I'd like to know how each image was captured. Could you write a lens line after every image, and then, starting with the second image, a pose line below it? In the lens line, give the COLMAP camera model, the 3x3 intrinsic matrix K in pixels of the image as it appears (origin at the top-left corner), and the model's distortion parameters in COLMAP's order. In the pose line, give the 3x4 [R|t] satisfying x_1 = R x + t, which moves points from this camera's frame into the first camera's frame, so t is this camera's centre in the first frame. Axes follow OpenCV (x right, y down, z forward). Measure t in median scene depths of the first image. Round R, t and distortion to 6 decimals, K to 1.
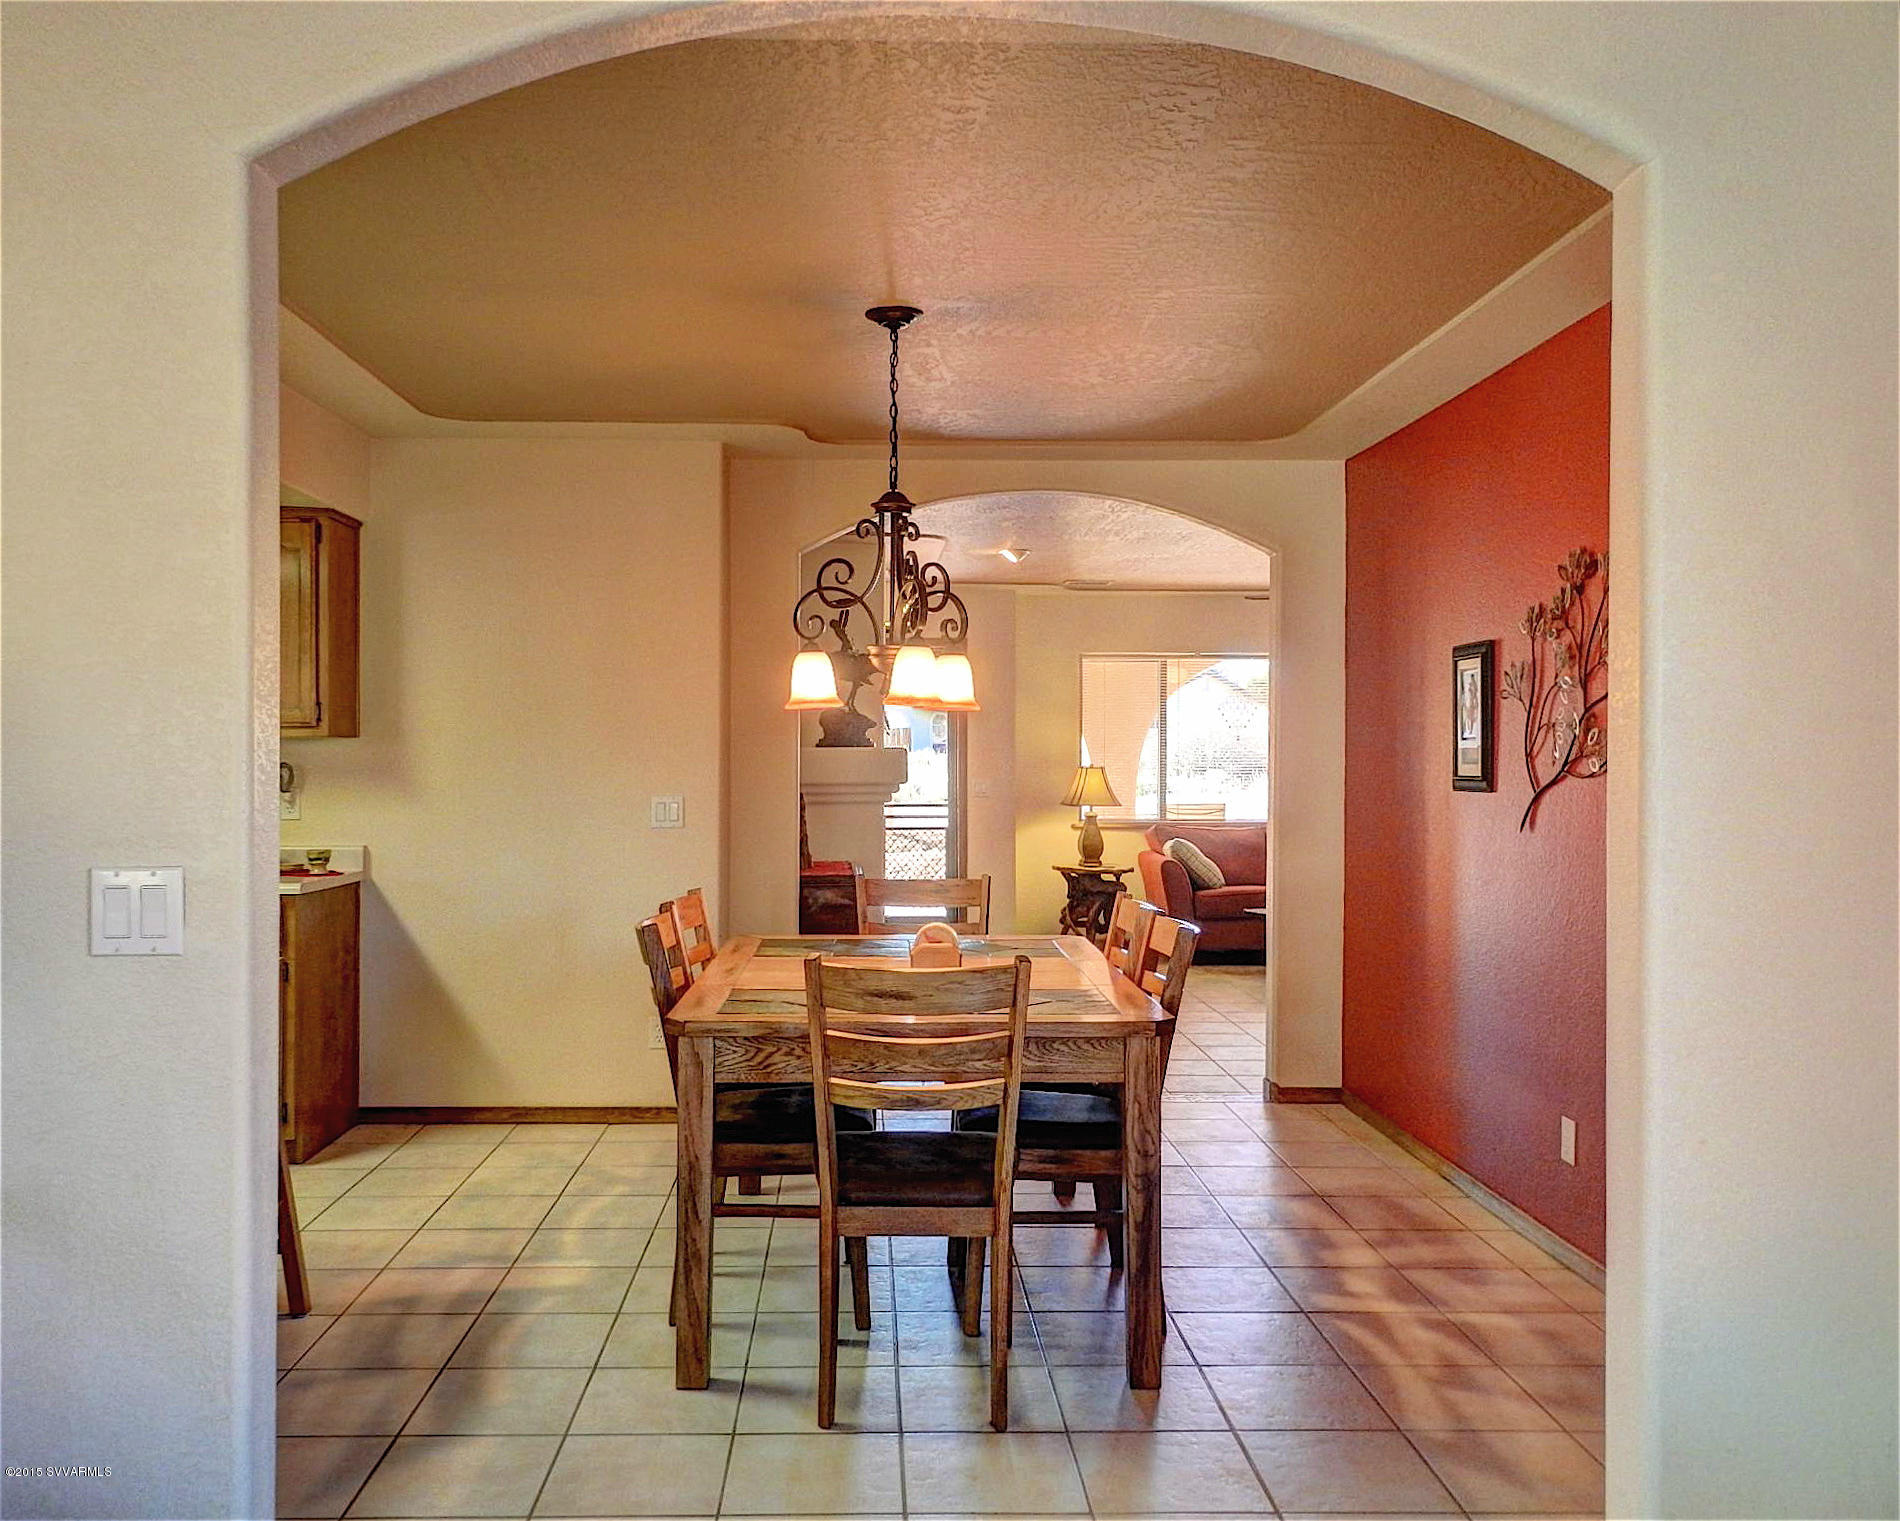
lens RADIAL K [[1527.9, 0, 897.3], [0, 1527.9, 764.9], [0, 0, 1]] dist [-0.001539, 0.000678]
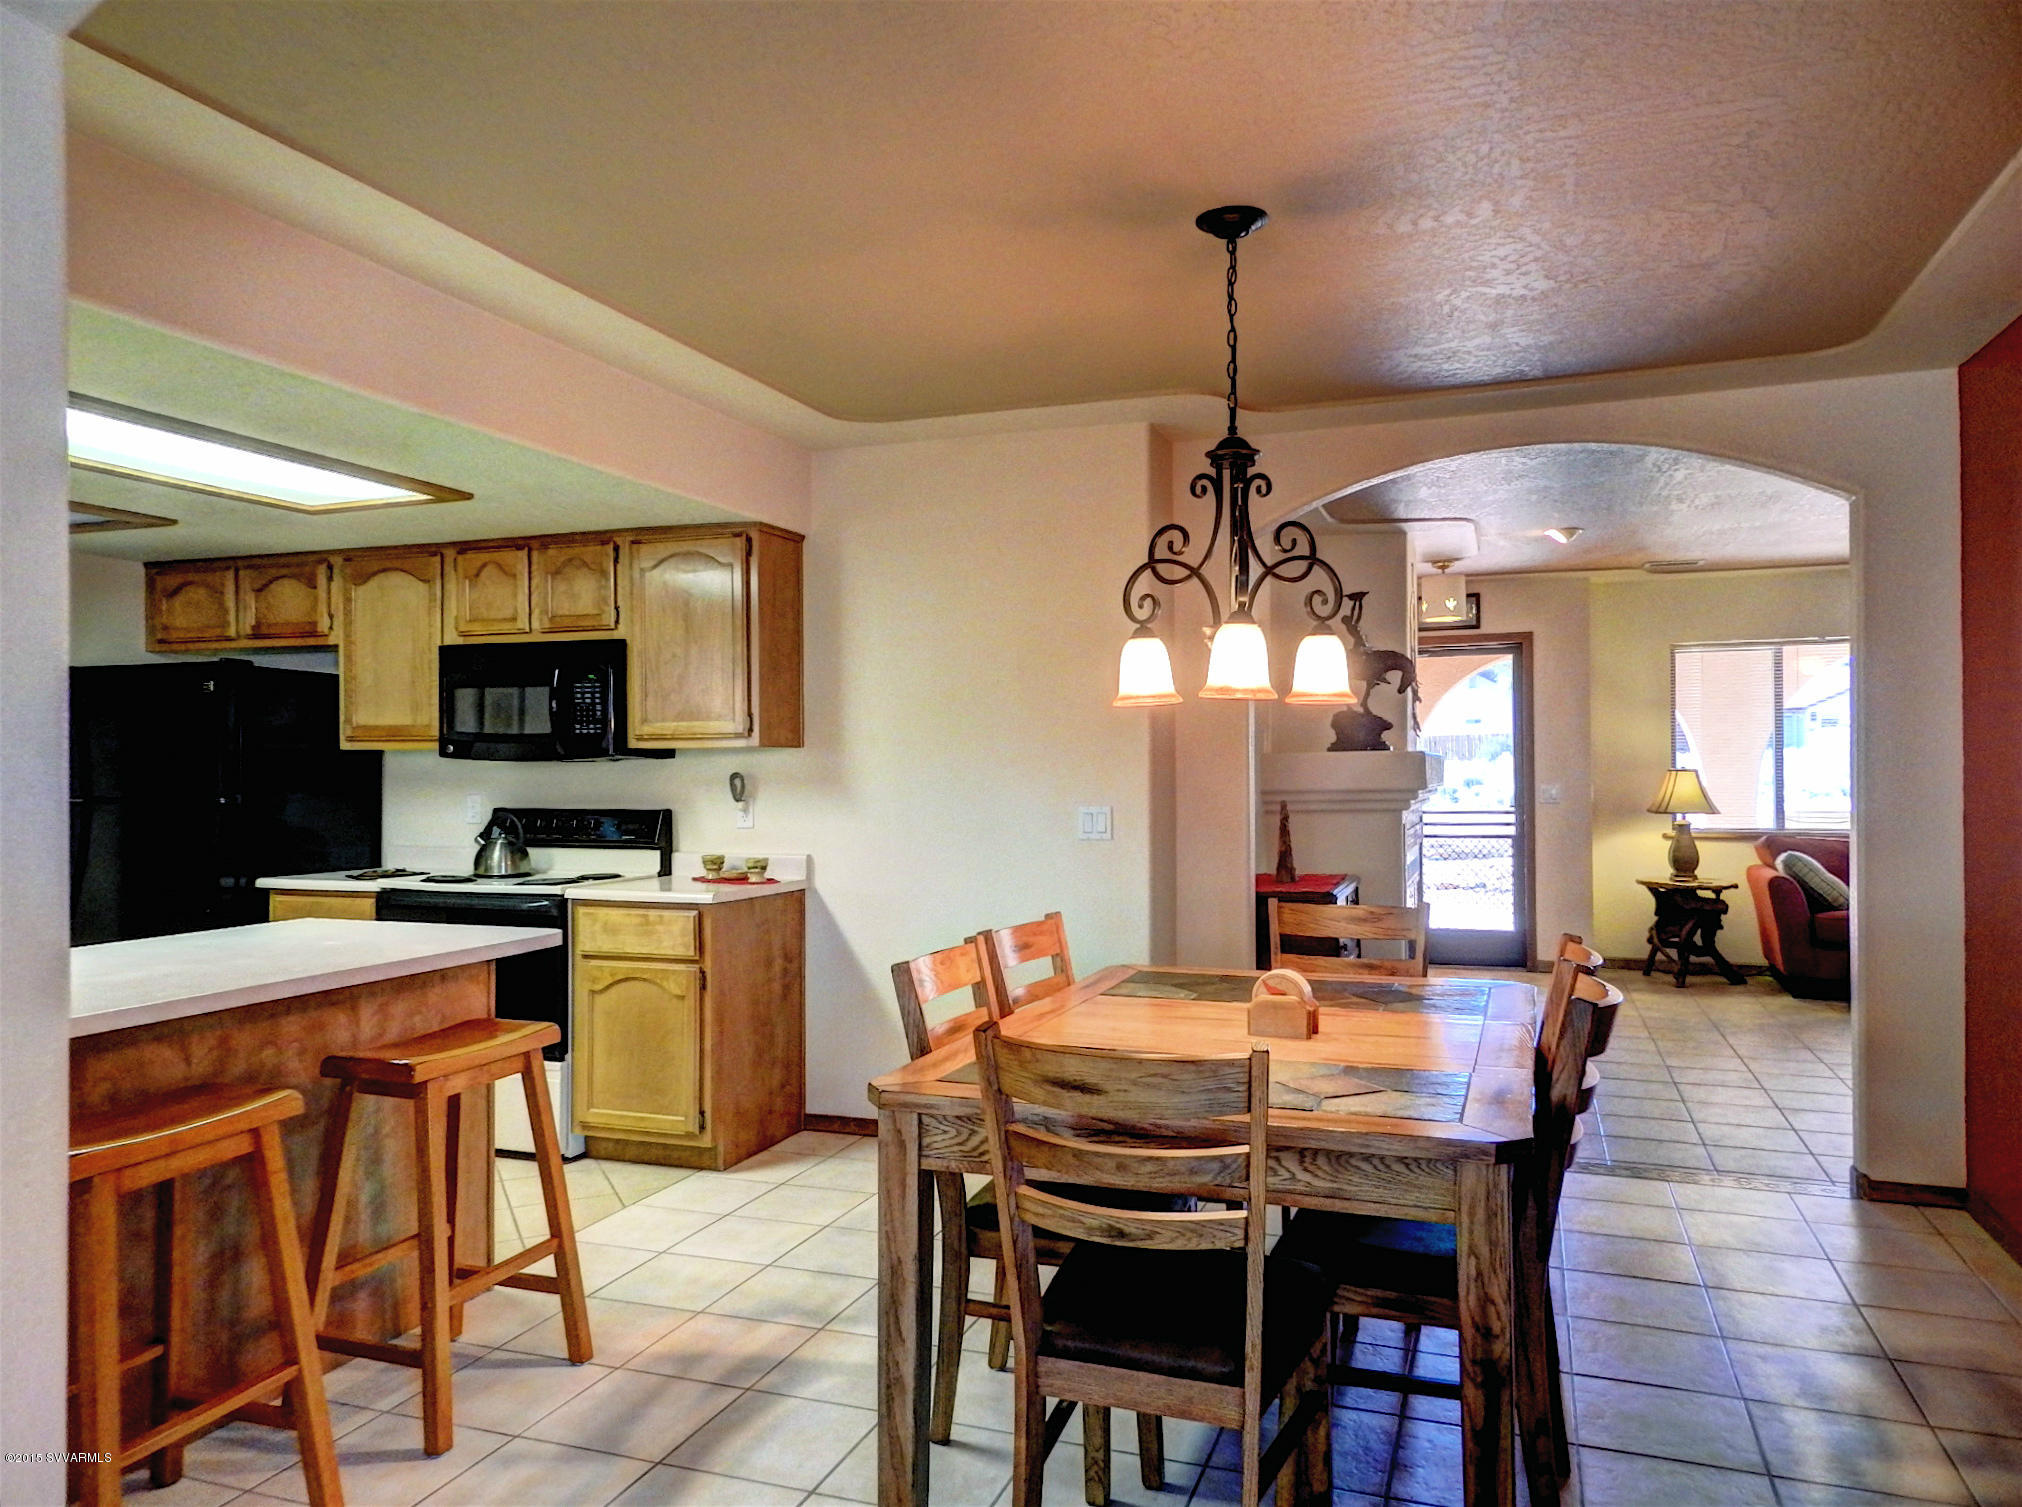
lens RADIAL K [[1393.7, 0, 1011.0], [0, 1393.7, 753.5], [0, 0, 1]] dist [0.011758, -0.004917]
pose [[0.932089, -0.011727, -0.362041, 0.111853], [0.007448, 0.999885, -0.013213, -0.000395], [0.362154, 0.009619, 0.932069, 0.190443]]
